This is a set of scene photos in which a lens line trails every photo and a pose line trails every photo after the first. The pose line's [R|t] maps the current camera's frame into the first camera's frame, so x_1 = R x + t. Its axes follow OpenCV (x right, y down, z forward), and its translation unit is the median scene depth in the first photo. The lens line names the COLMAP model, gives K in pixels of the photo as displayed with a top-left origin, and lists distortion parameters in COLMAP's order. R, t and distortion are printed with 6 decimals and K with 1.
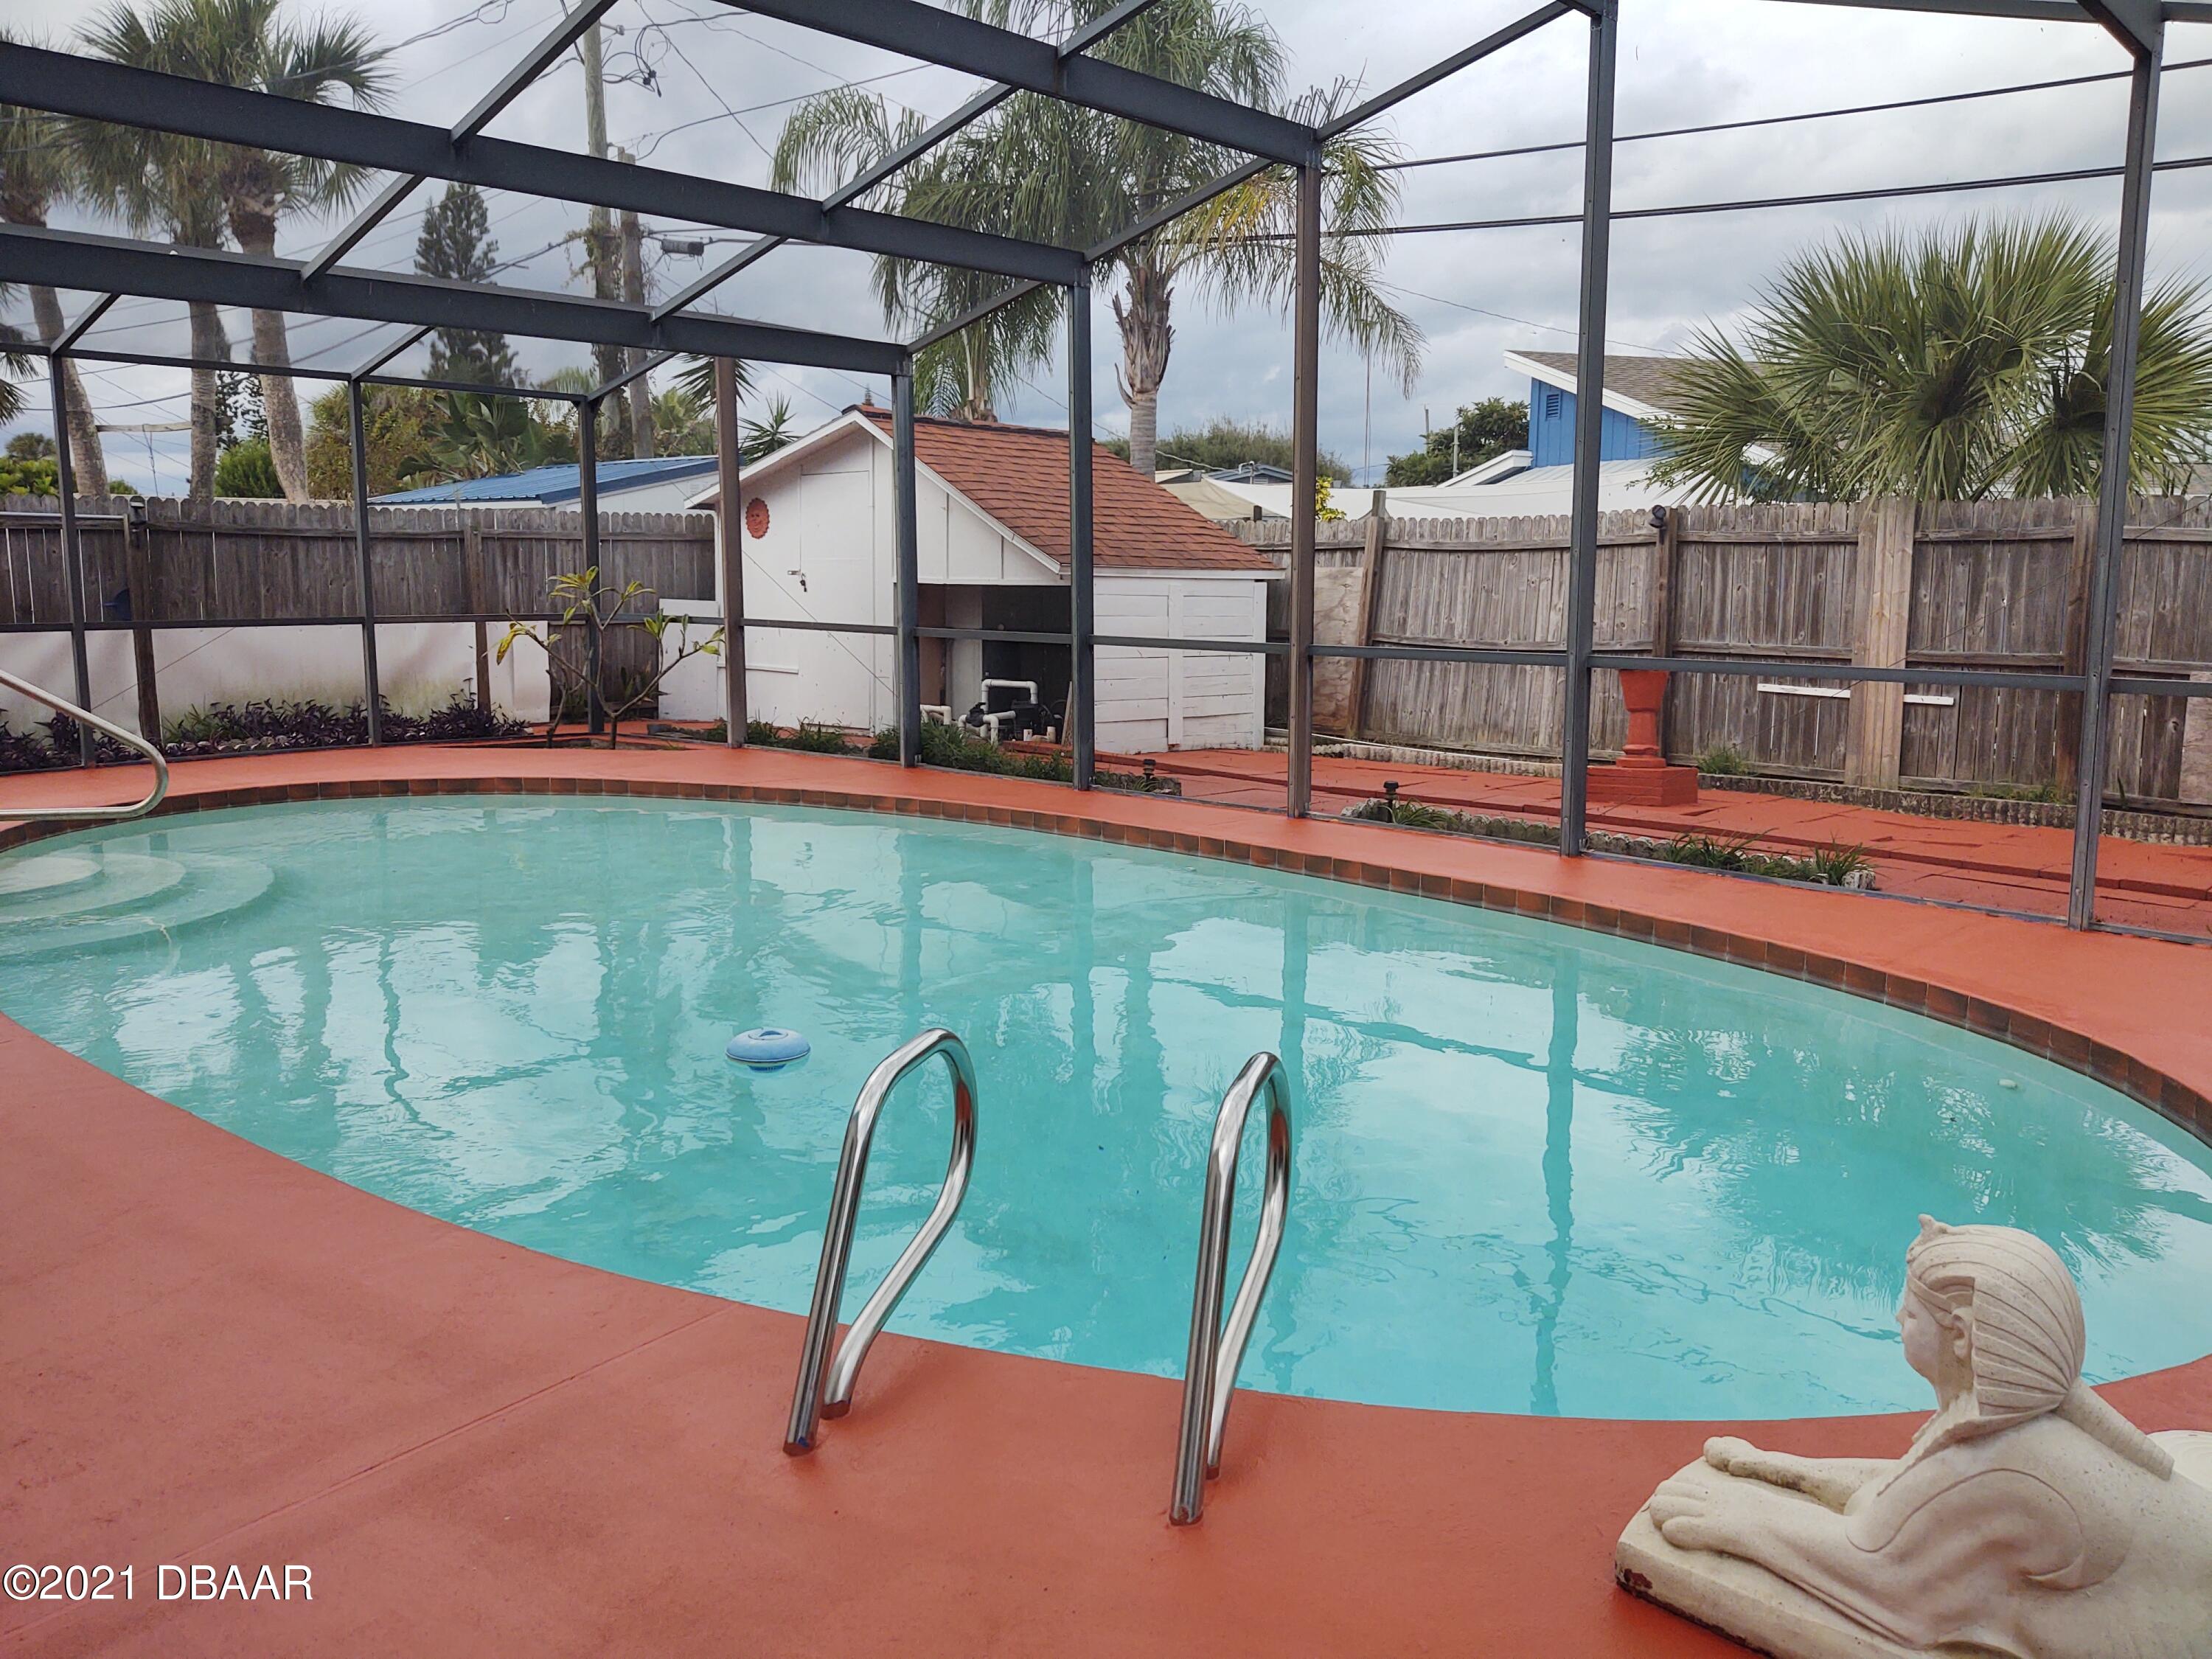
lens RADIAL K [[1740.3, 0, 1103.3], [0, 1740.3, 823.4], [0, 0, 1]] dist [0.063643, -0.054085]
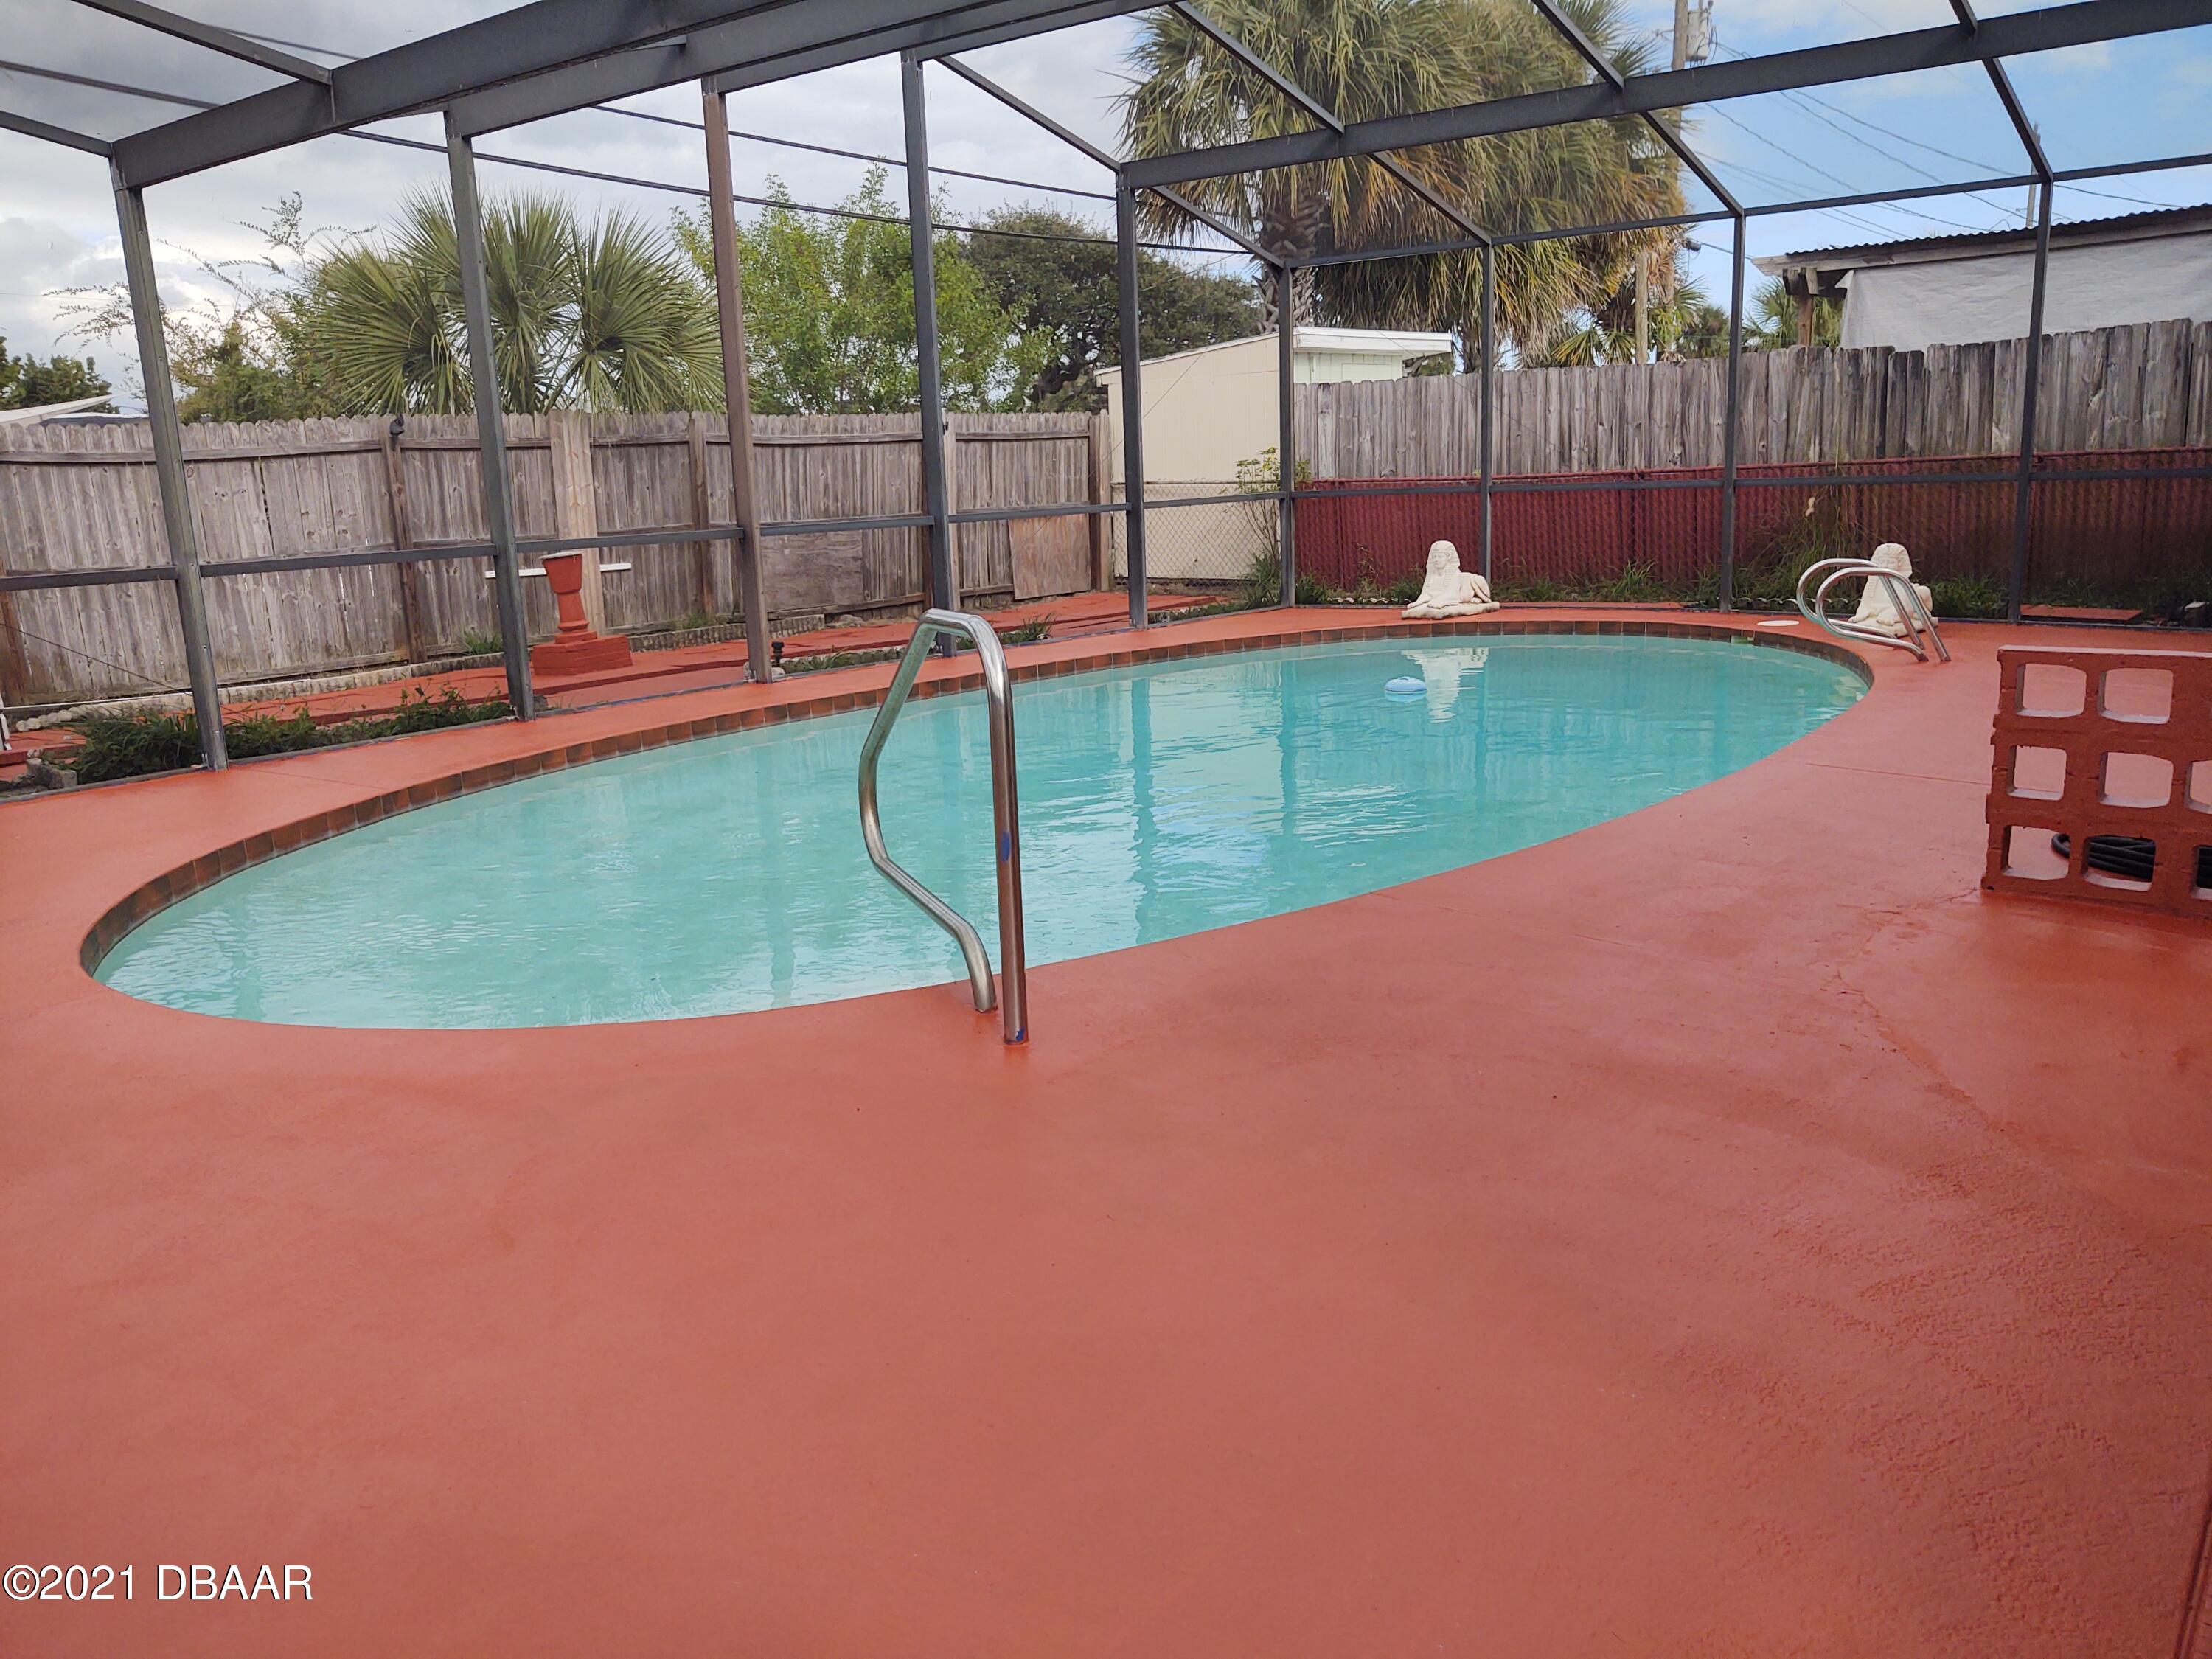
lens RADIAL K [[1740.3, 0, 1100.3], [0, 1740.3, 819.9], [0, 0, 1]] dist [0.063643, -0.054085]
pose [[-0.031372, -0.214768, 0.976161, -0.843150], [0.187148, 0.958107, 0.216811, -0.103321], [-0.981831, 0.189488, 0.010136, 0.659981]]
